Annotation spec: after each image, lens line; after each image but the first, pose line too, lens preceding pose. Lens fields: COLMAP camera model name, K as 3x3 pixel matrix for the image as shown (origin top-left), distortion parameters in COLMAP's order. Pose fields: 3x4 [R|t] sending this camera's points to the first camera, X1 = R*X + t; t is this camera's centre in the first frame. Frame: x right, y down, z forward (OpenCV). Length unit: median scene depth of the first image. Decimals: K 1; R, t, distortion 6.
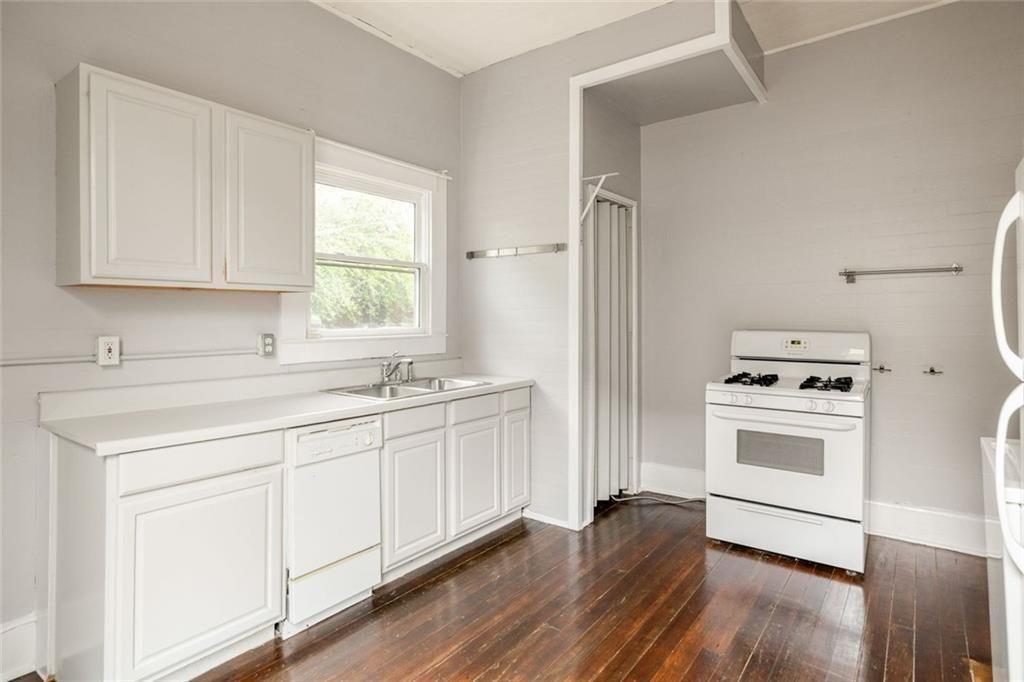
lens RADIAL K [[543.6, 0, 510.6], [0, 543.6, 312.4], [0, 0, 1]] dist [-0.000502, -0.000179]
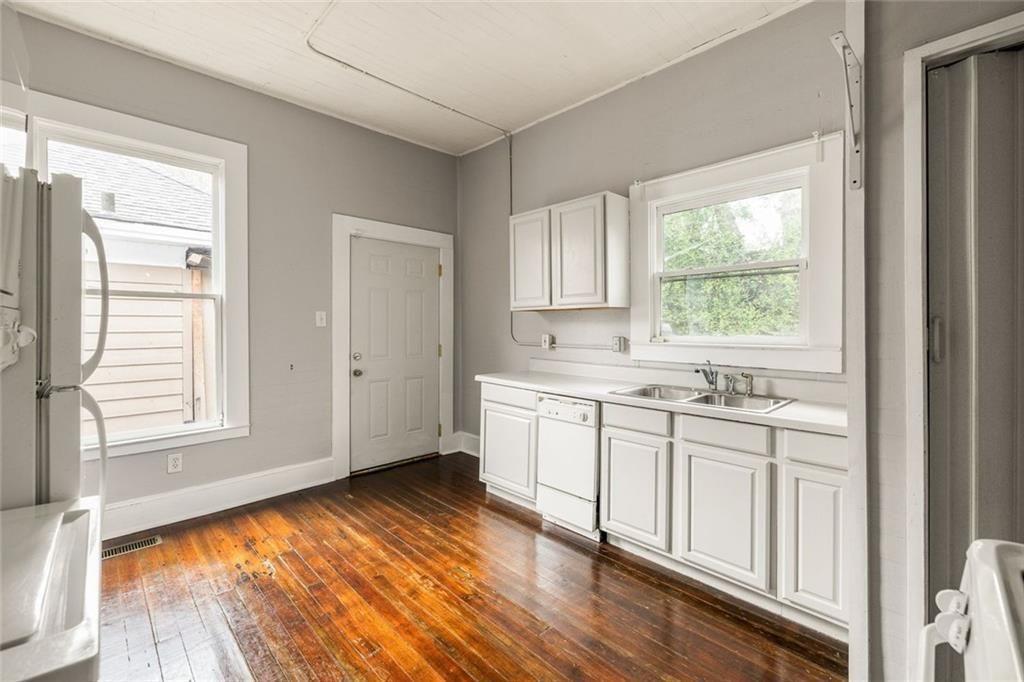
lens RADIAL K [[447.5, 0, 506.7], [0, 447.5, 327.3], [0, 0, 1]] dist [-0.001049, -0.000144]
pose [[-0.168455, 0.003812, -0.985702, 0.694728], [0.006758, 0.999973, 0.002712, 0.008543], [0.985686, -0.006205, -0.168476, 0.821588]]
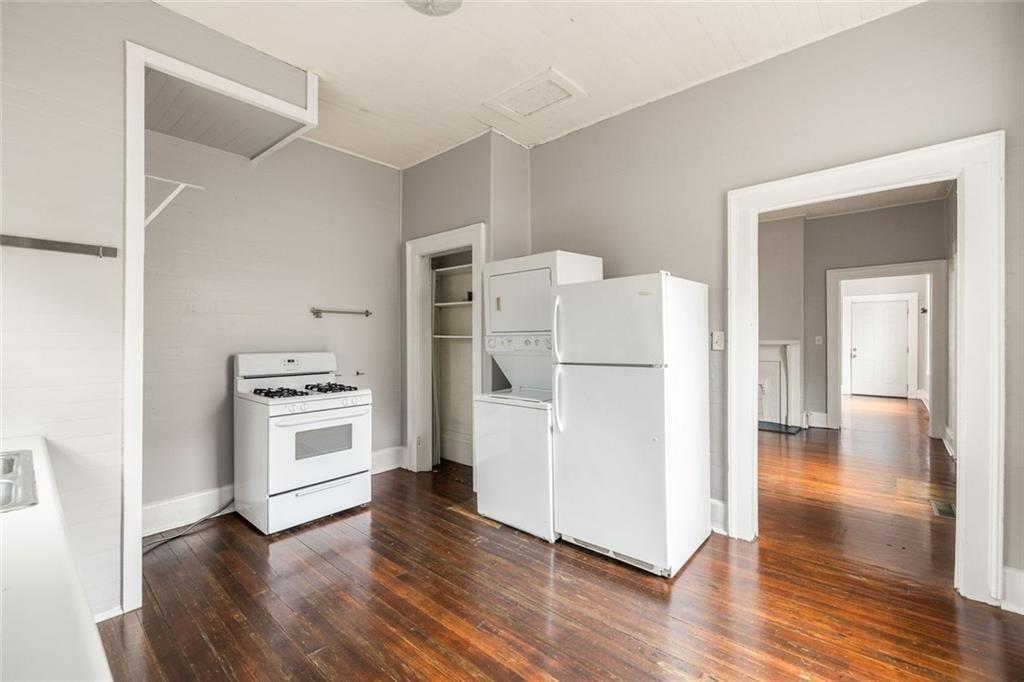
lens RADIAL K [[430.3, 0, 510.2], [0, 430.3, 335.9], [0, 0, 1]] dist [0.003064, 0.000399]
pose [[0.085183, 0.007738, 0.996335, -0.528008], [-0.001993, 0.999969, -0.007596, 0.001841], [-0.996363, -0.001338, 0.085196, 0.442314]]
